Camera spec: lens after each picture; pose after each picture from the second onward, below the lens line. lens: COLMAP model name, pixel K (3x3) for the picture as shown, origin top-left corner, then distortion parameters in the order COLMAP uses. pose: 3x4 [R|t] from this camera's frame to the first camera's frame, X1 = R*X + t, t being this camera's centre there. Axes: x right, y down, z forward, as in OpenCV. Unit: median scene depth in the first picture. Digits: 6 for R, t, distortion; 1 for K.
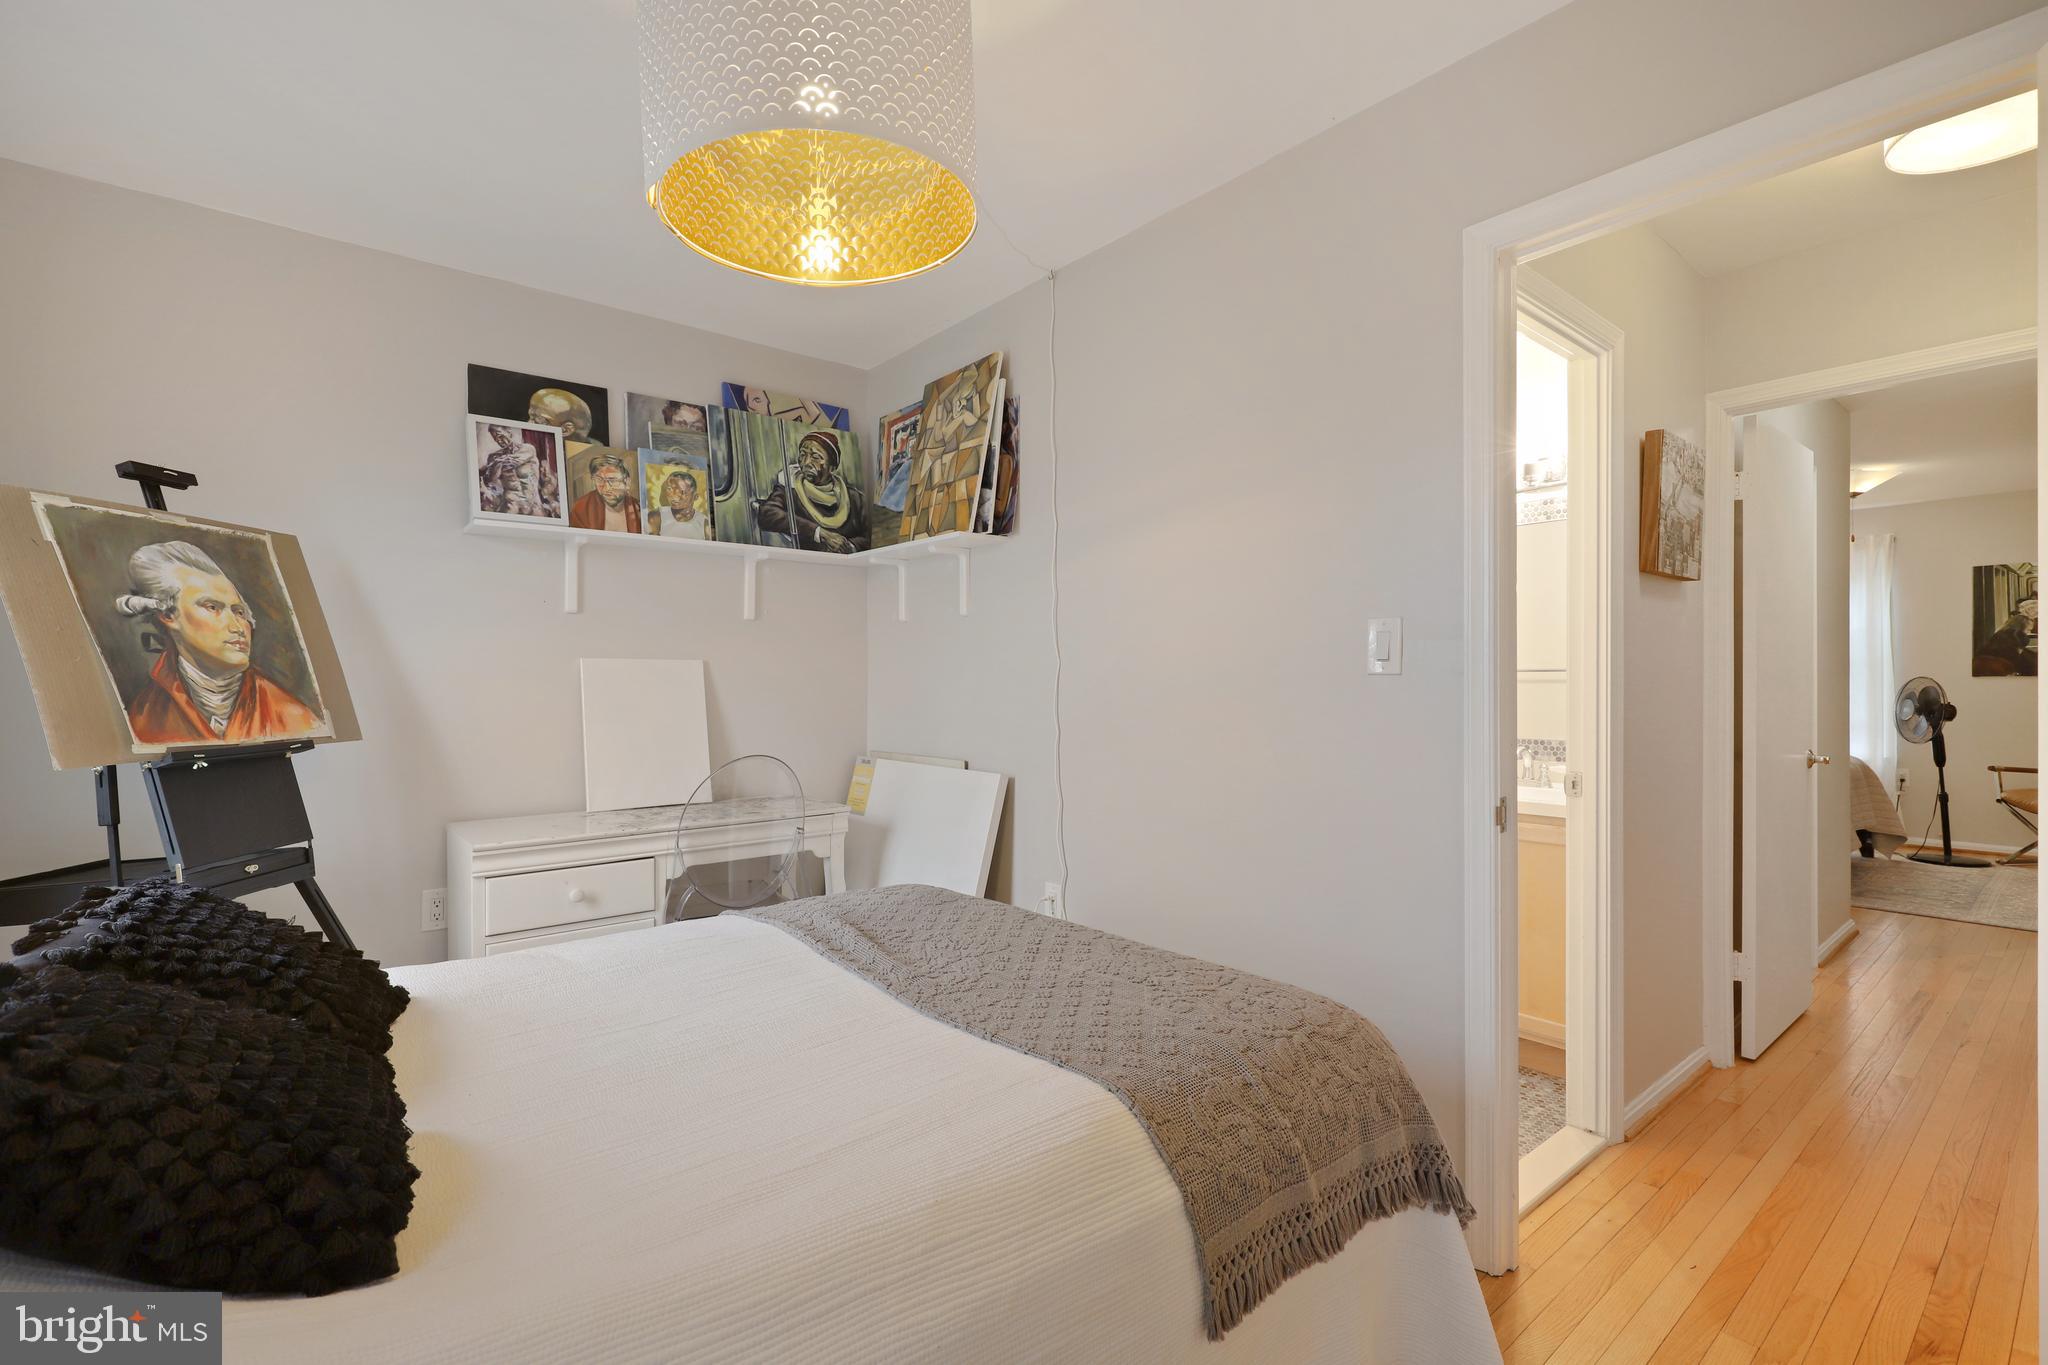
lens RADIAL K [[922.2, 0, 1024.0], [0, 922.2, 682.5], [0, 0, 1]] dist [0.001651, -0.000112]
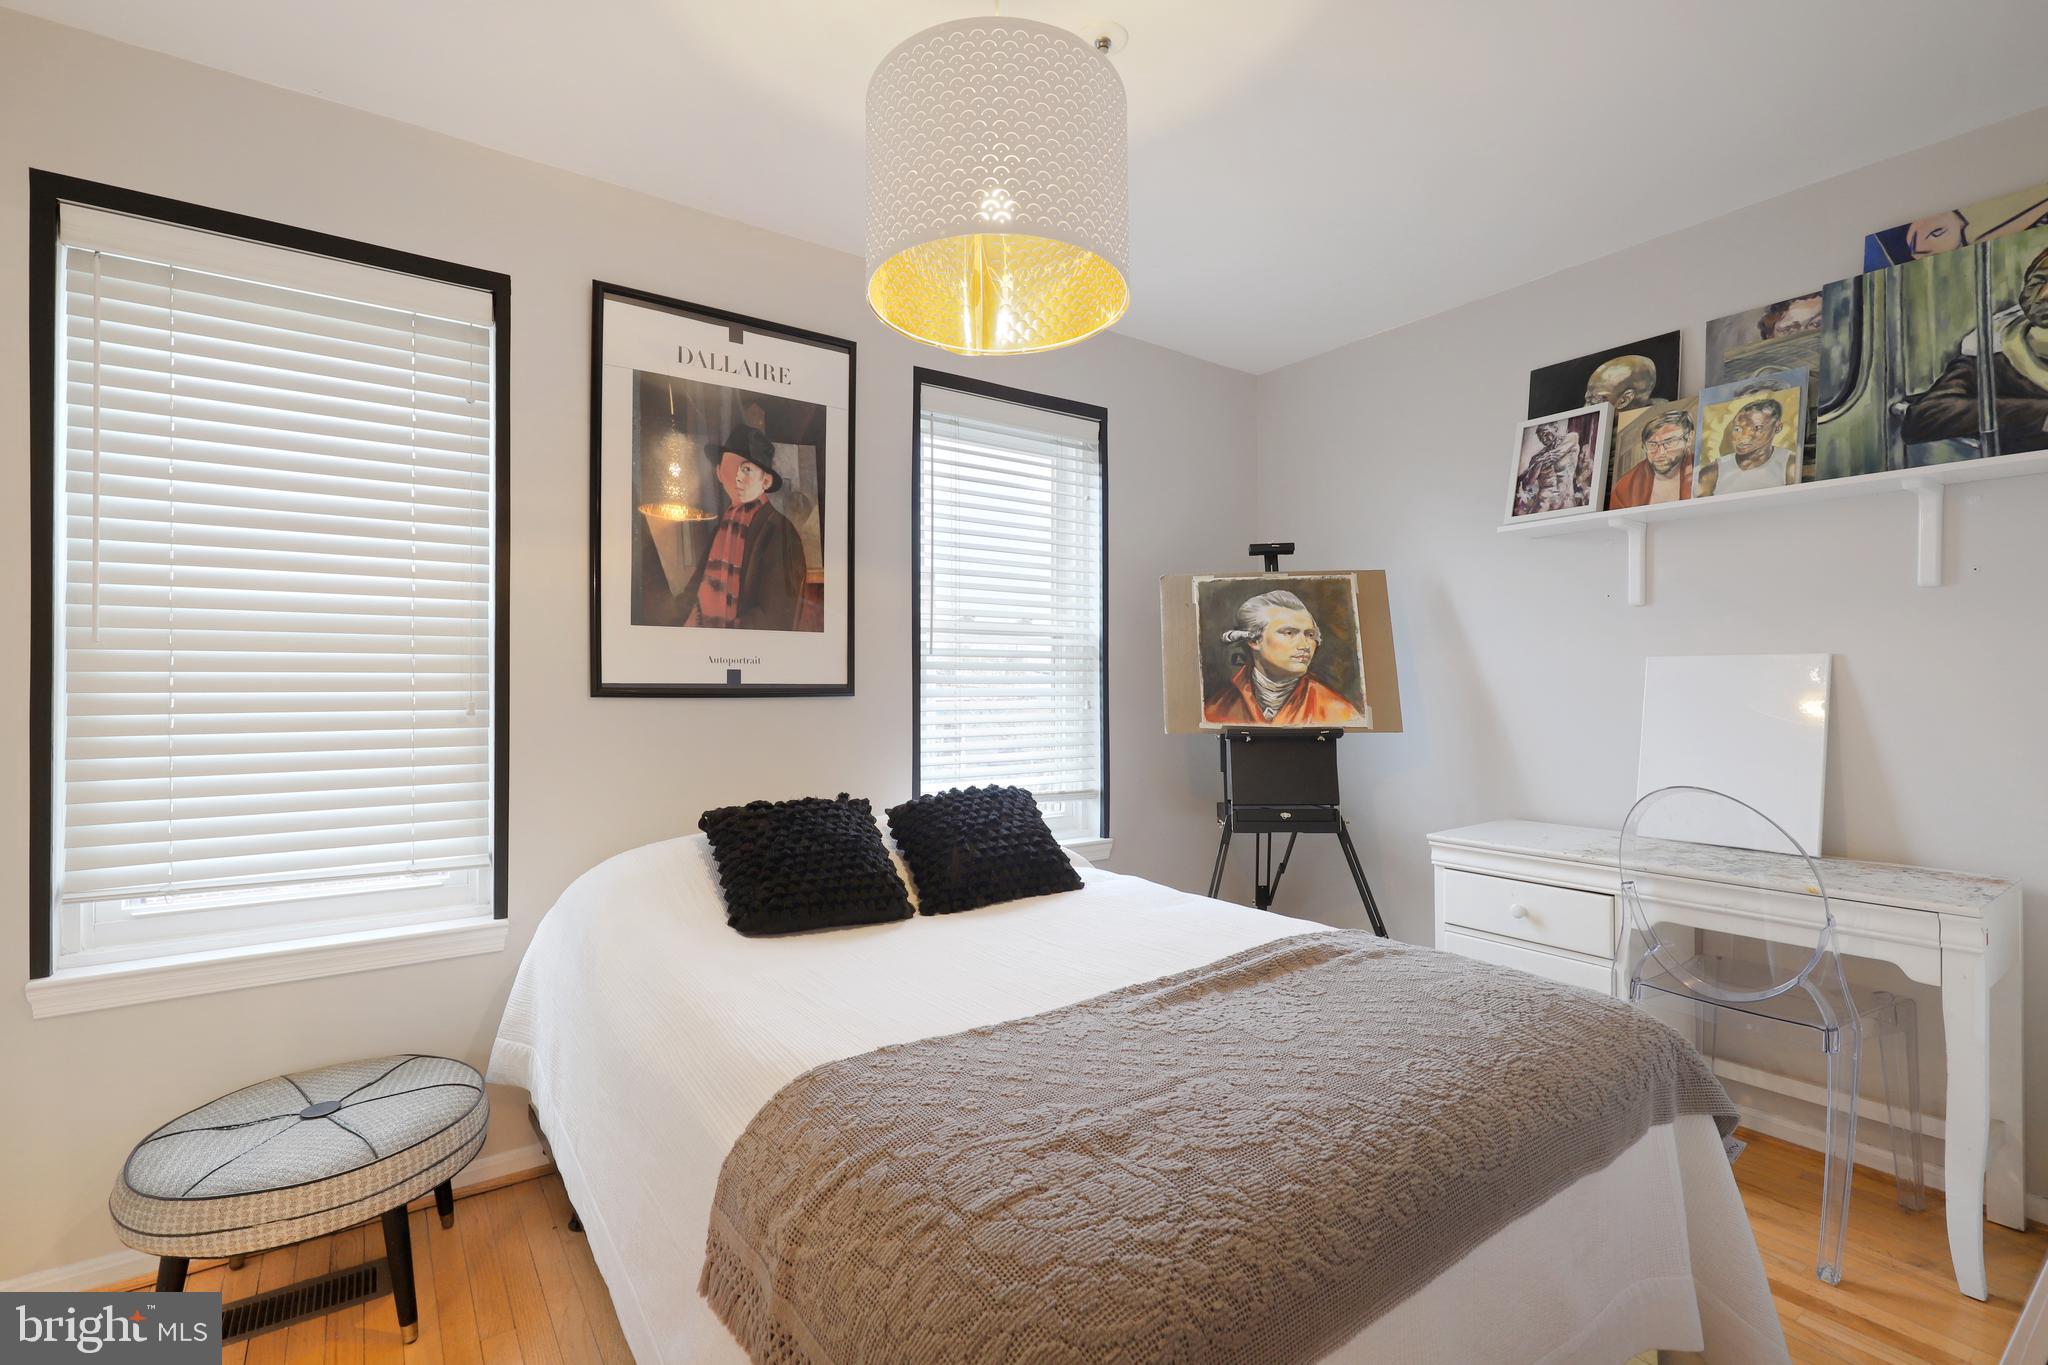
lens RADIAL K [[923.0, 0, 1027.2], [0, 923.0, 682.8], [0, 0, 1]] dist [0.003045, -0.000420]
pose [[-0.060886, -0.001600, -0.998143, 0.450137], [0.000038, 0.999999, -0.001605, -0.000441], [0.998145, -0.000136, -0.060886, 0.508879]]
